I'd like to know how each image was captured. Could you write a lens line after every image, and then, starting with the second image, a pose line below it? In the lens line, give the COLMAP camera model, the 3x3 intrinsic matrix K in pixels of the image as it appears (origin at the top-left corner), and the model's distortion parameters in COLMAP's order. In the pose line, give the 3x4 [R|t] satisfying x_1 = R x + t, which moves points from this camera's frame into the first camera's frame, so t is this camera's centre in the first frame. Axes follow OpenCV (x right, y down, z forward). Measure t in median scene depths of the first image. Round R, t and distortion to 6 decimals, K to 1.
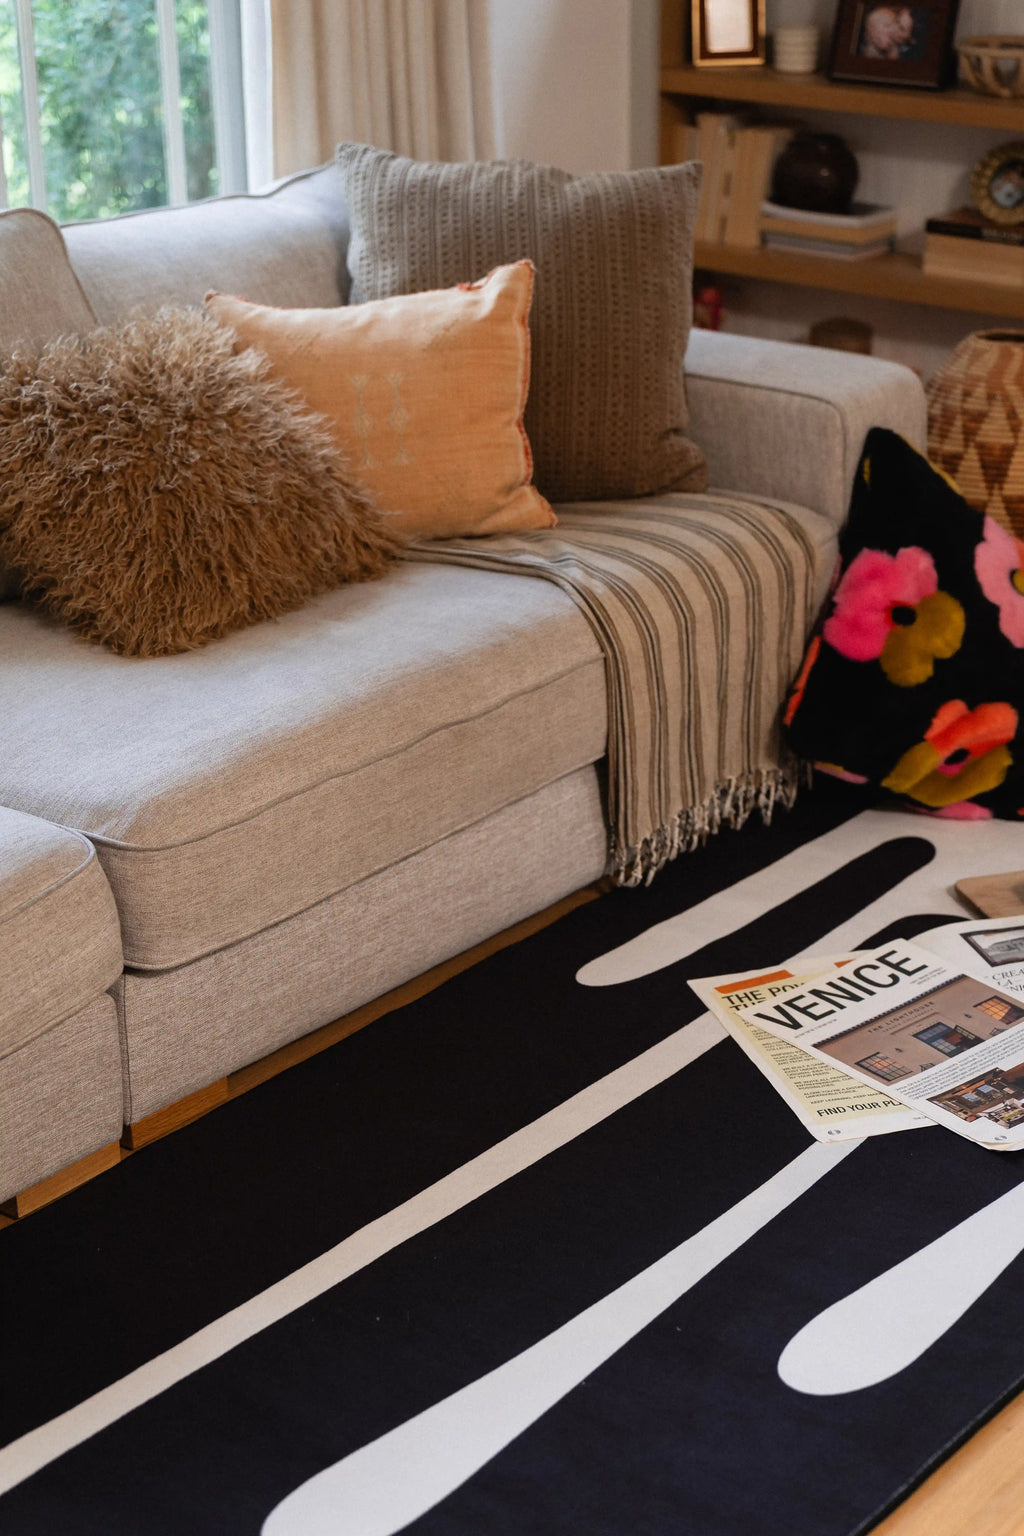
lens RADIAL K [[2882.1, 0, 550.2], [0, 2882.1, 803.2], [0, 0, 1]] dist [-0.007828, 0.040970]
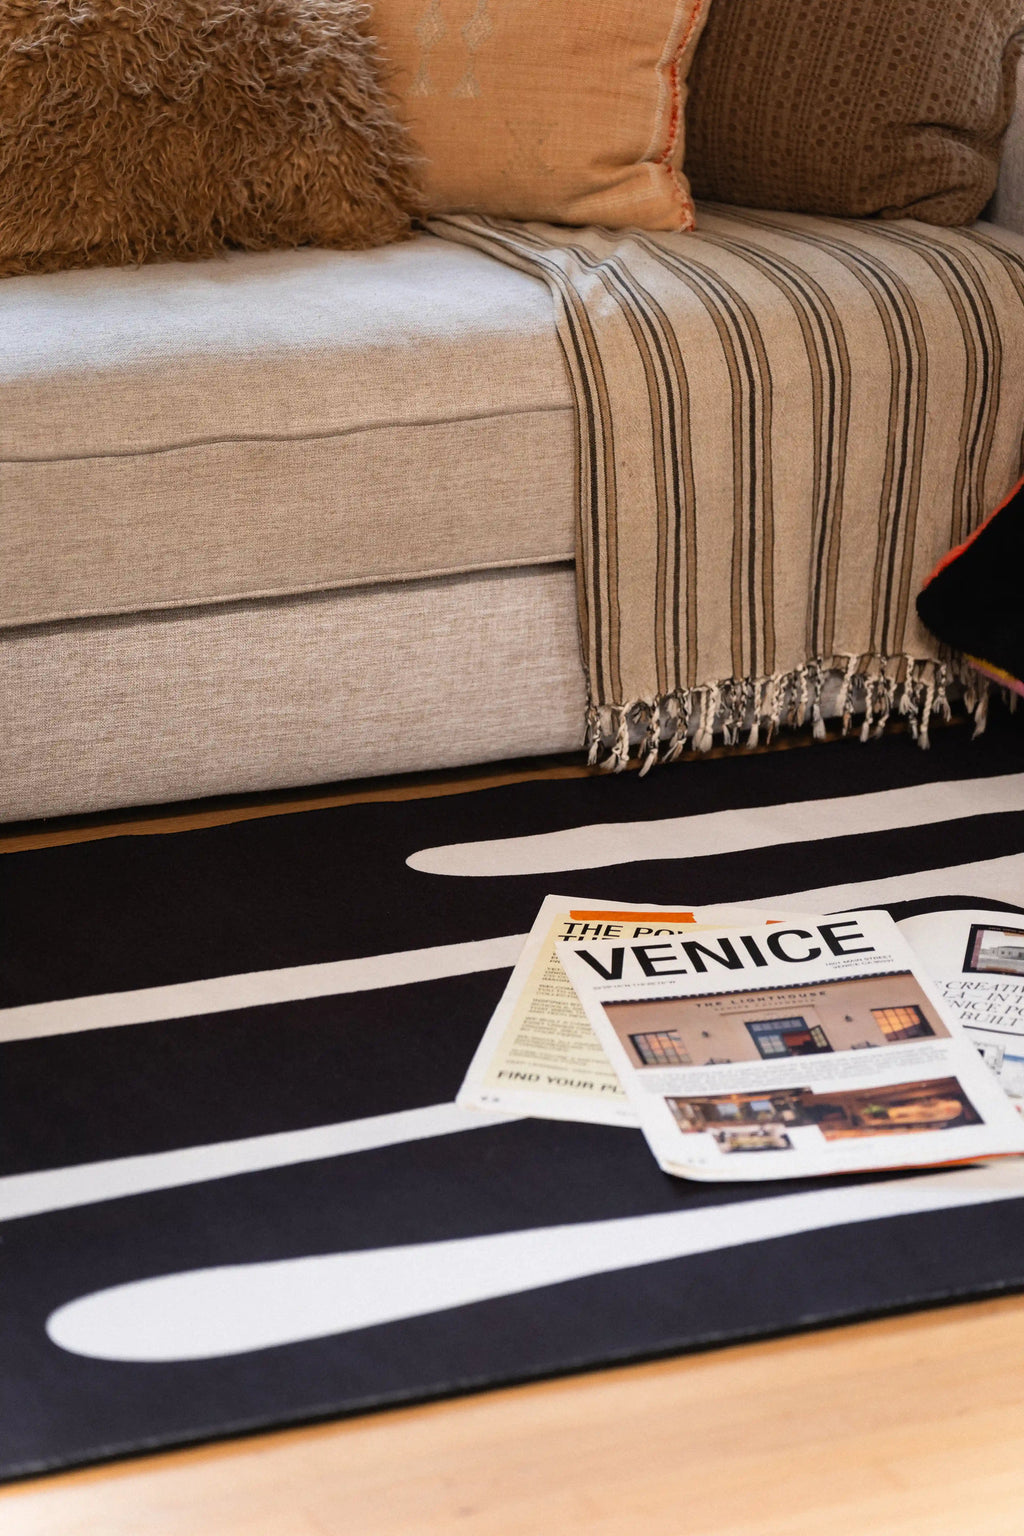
lens RADIAL K [[5037.2, 0, 511.2], [0, 5037.2, 939.0], [0, 0, 1]] dist [0.029138, 0.256856]
pose [[0.892989, 0.220336, -0.392458, 0.467387], [-0.218738, 0.974532, 0.049416, 0.014576], [0.393351, 0.041717, 0.918441, -0.076378]]
